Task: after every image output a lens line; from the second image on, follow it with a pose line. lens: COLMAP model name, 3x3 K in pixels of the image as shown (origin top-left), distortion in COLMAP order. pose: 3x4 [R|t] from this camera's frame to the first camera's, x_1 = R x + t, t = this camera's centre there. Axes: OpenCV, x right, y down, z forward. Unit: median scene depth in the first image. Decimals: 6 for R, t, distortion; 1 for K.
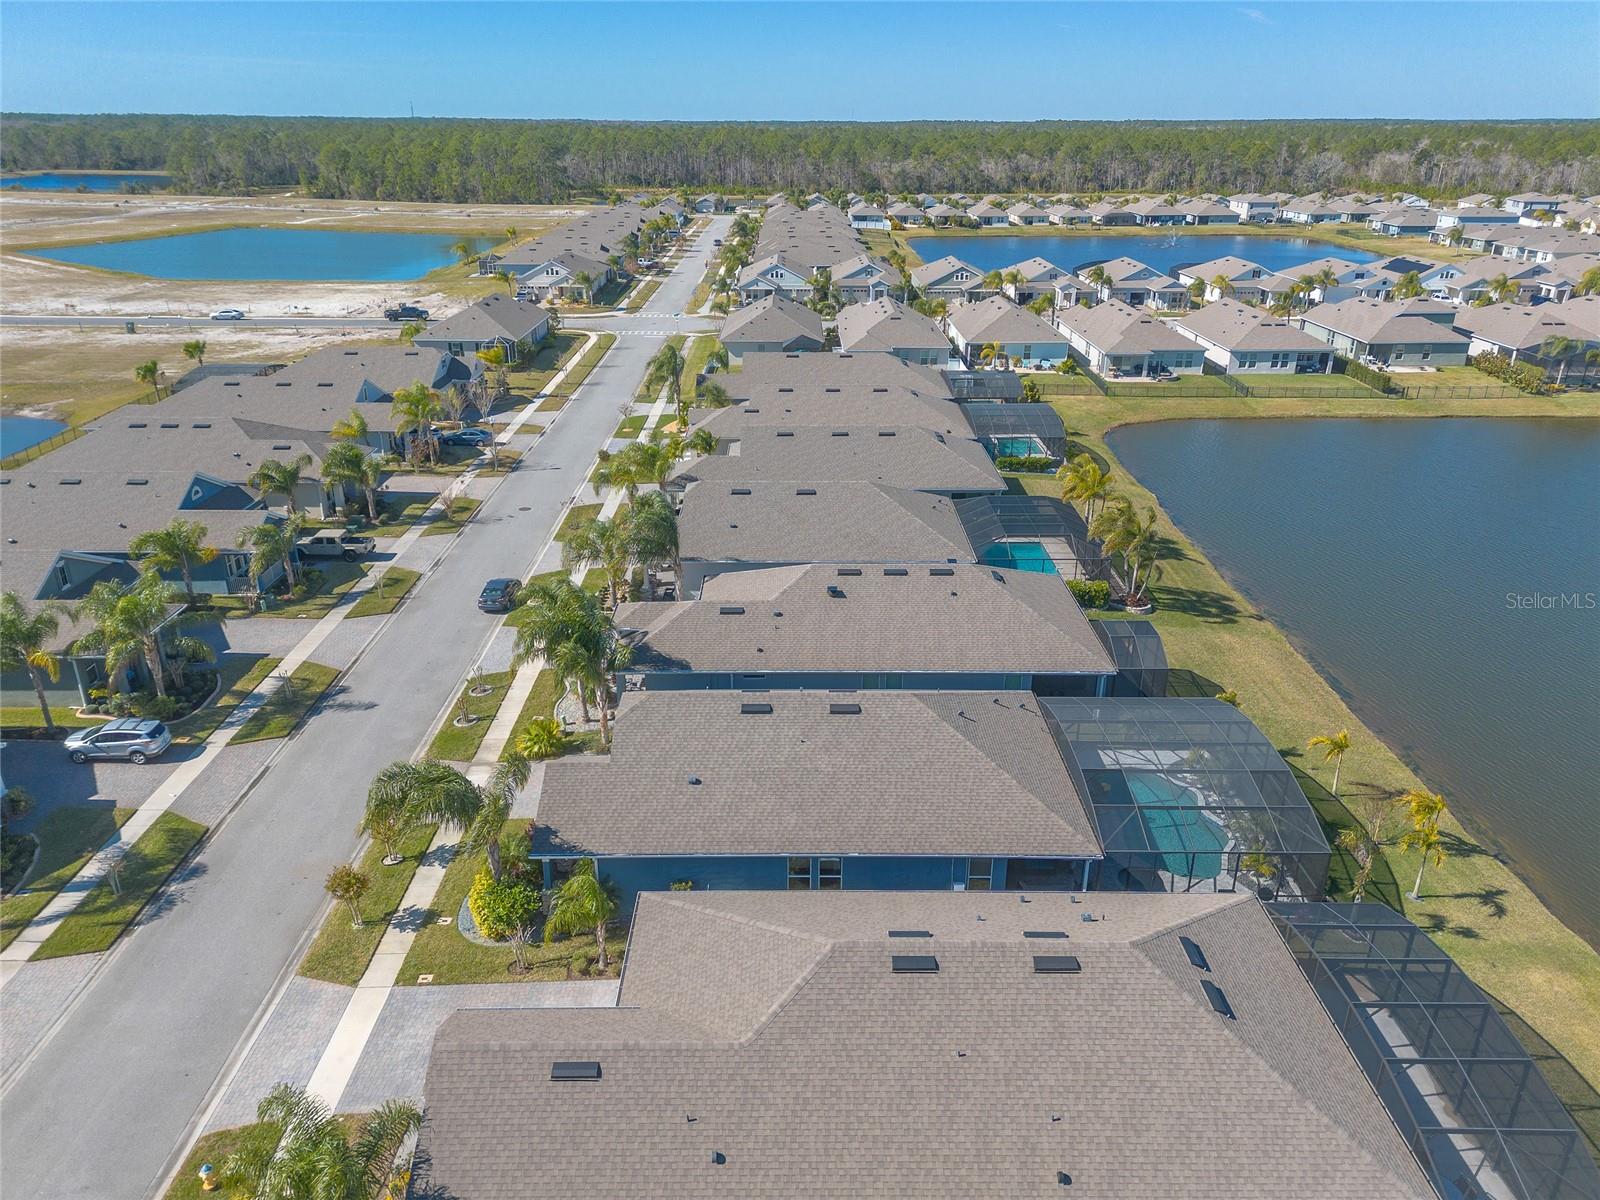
lens RADIAL K [[1145.9, 0, 796.3], [0, 1145.9, 554.1], [0, 0, 1]] dist [0.077074, -0.079124]
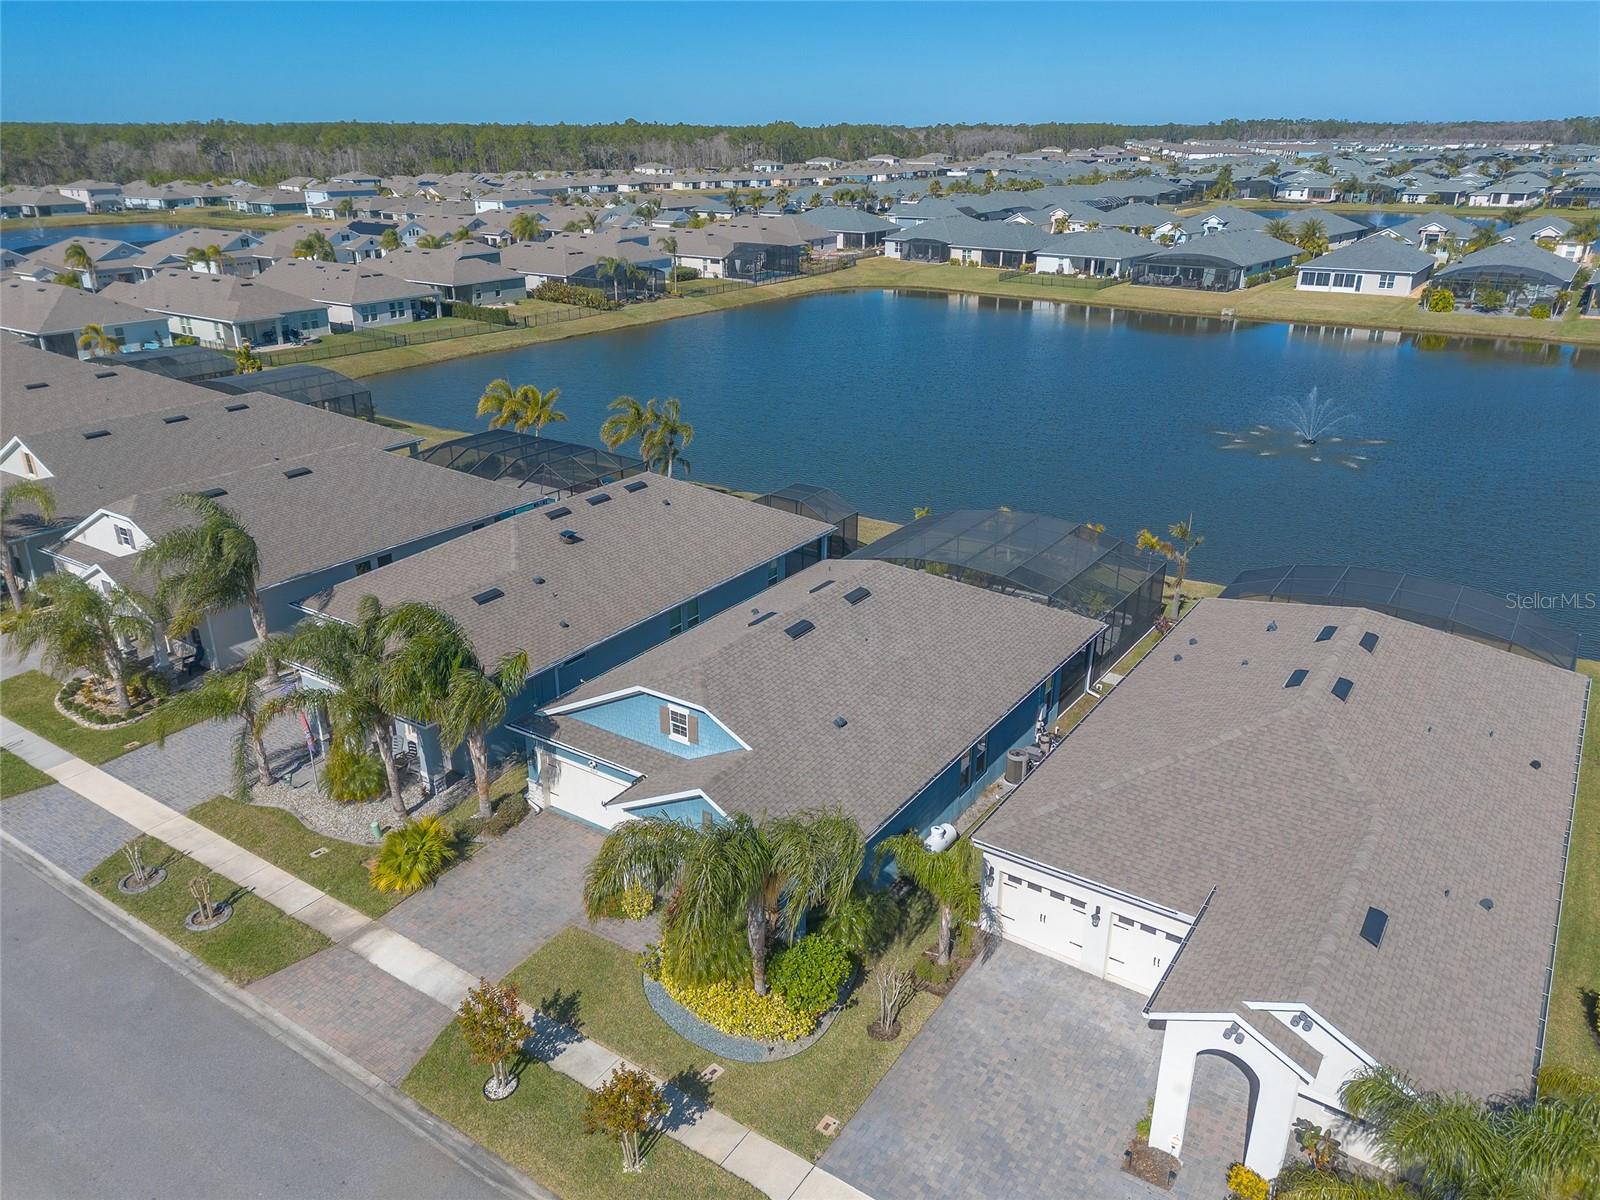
lens RADIAL K [[1162.3, 0, 780.5], [0, 1162.3, 604.2], [0, 0, 1]] dist [0.064145, -0.064350]
pose [[0.576271, -0.309752, 0.756284, -0.404879], [0.288044, 0.942990, 0.166738, -0.012283], [-0.764815, 0.121756, 0.632640, 0.314910]]
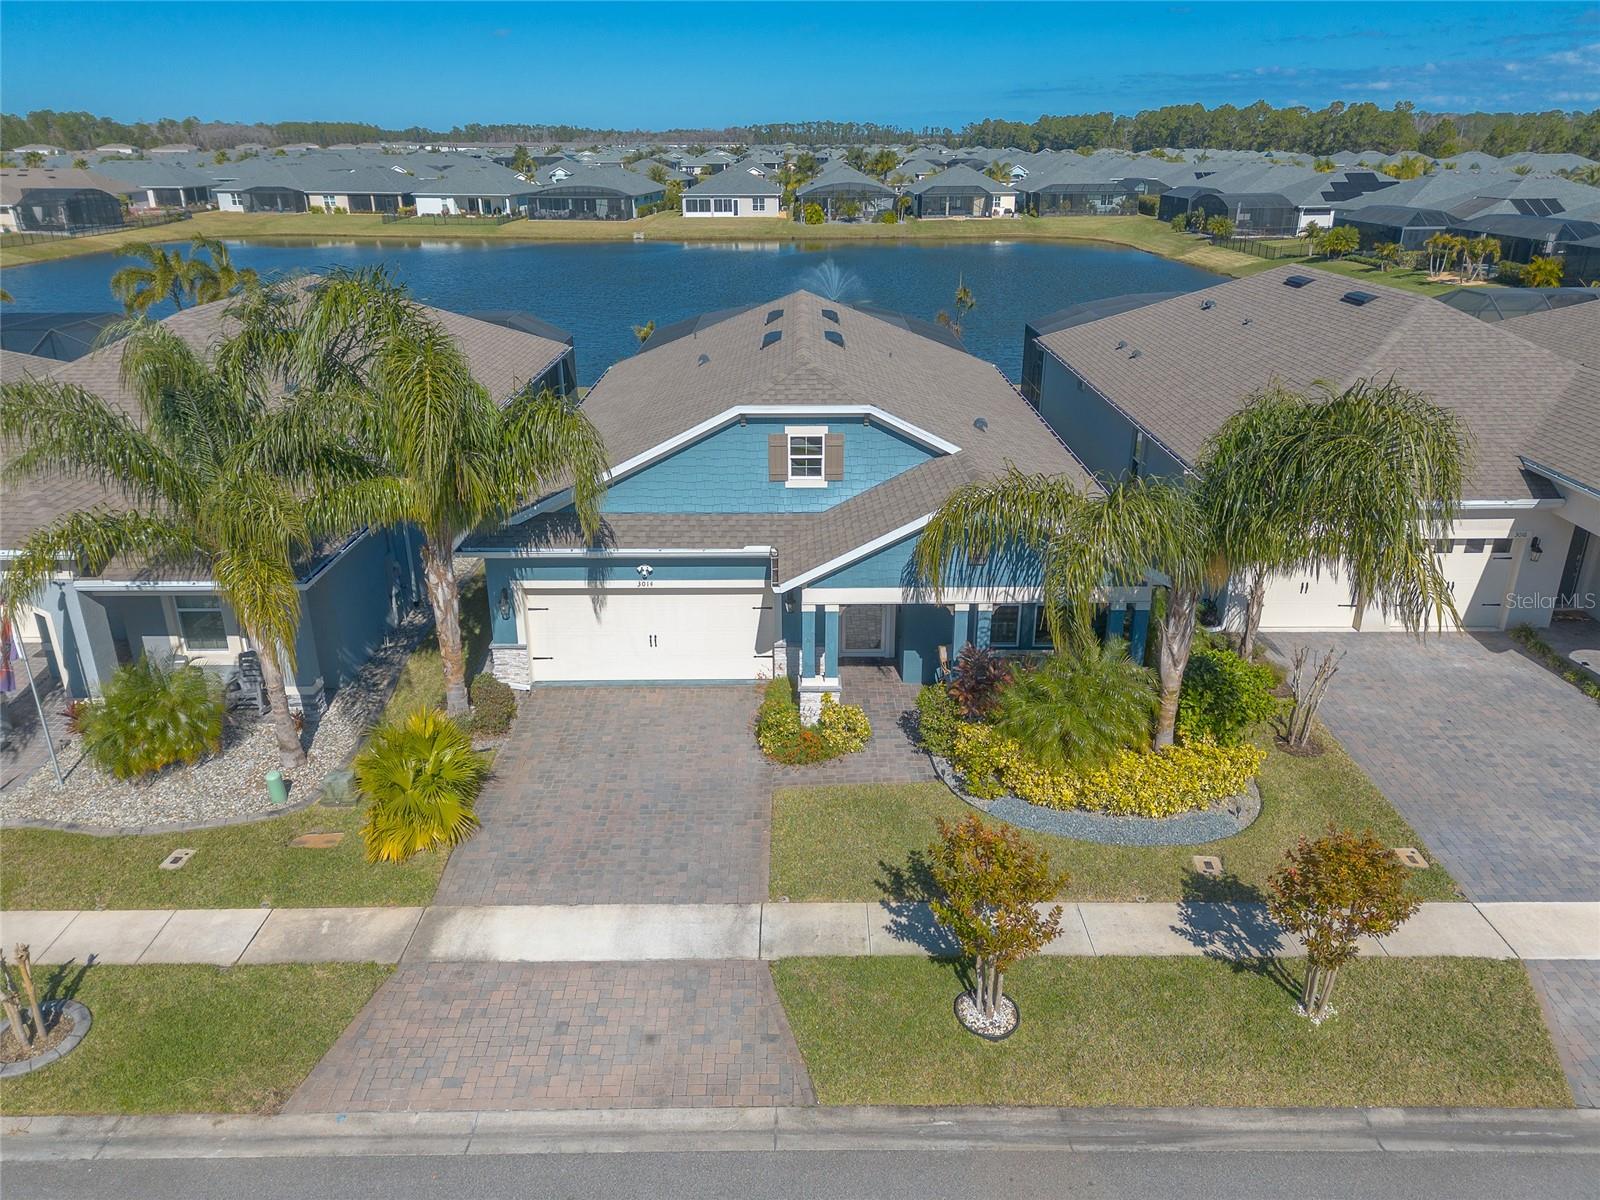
lens RADIAL K [[1136.7, 0, 800.0], [0, 1136.7, 600.0], [0, 0, 1]] dist [0.068356, -0.064594]
pose [[0.004946, -0.373607, 0.927574, -0.376294], [0.352557, 0.868675, 0.348004, 0.028328], [-0.935777, 0.325302, 0.136014, 0.617029]]
